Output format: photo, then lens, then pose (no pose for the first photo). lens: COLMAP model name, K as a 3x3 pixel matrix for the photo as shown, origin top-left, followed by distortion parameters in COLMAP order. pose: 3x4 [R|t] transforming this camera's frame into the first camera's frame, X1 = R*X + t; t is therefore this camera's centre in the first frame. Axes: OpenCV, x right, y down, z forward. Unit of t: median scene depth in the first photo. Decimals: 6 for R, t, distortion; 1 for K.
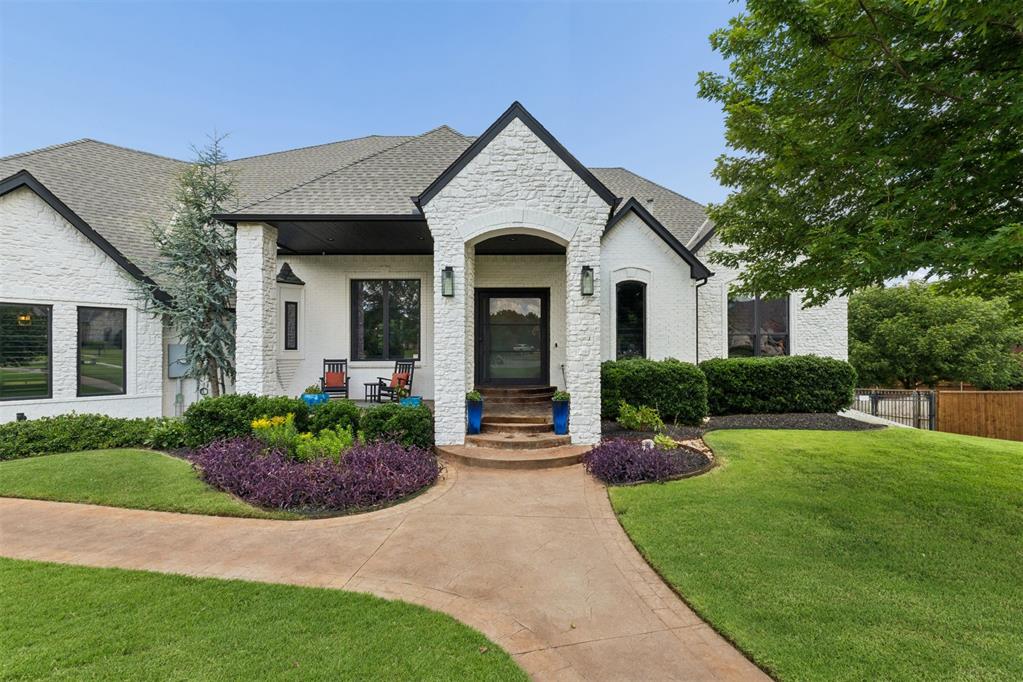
lens RADIAL K [[429.7, 0, 510.6], [0, 429.7, 344.1], [0, 0, 1]] dist [-0.002964, -0.000179]
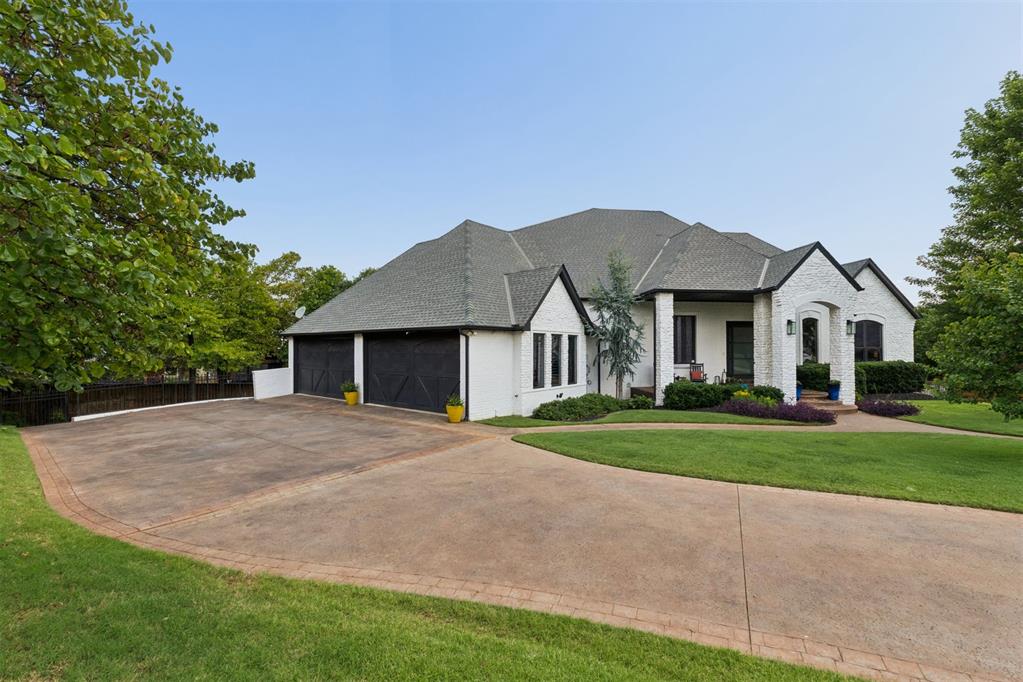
lens RADIAL K [[429.7, 0, 512.3], [0, 429.7, 340.3], [0, 0, 1]] dist [-0.002964, -0.000179]
pose [[0.994614, 0.001810, 0.103637, -1.625011], [-0.000787, 0.999951, -0.009904, -0.056873], [-0.103650, 0.009769, 0.994566, -0.889596]]
